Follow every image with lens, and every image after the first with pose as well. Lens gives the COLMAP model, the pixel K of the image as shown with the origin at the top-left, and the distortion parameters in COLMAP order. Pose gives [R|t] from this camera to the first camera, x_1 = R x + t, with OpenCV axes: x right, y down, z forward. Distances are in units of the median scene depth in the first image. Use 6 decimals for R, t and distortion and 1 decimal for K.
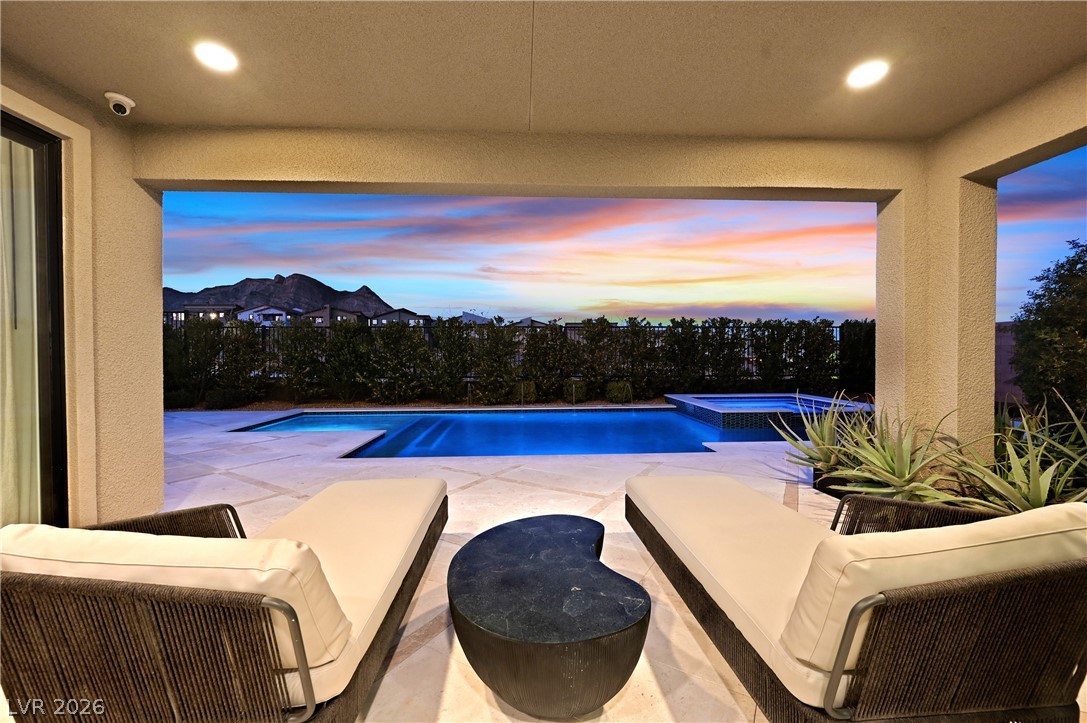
lens RADIAL K [[427.0, 0, 543.5], [0, 427.0, 361.5], [0, 0, 1]] dist [0.000391, 0.000049]
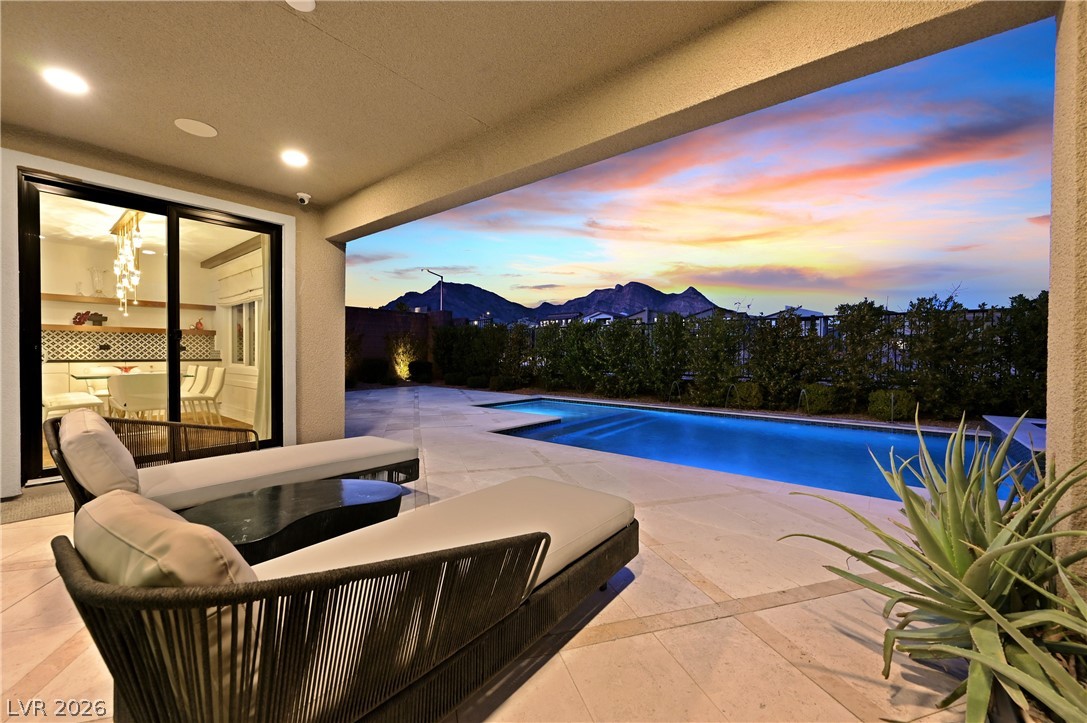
lens RADIAL K [[427.0, 0, 543.5], [0, 427.0, 361.5], [0, 0, 1]] dist [0.000391, 0.000049]
pose [[0.745744, 0.020972, -0.665903, 0.230536], [-0.020347, 0.999755, 0.008699, 0.005297], [0.665922, 0.007062, 0.745988, 0.094624]]
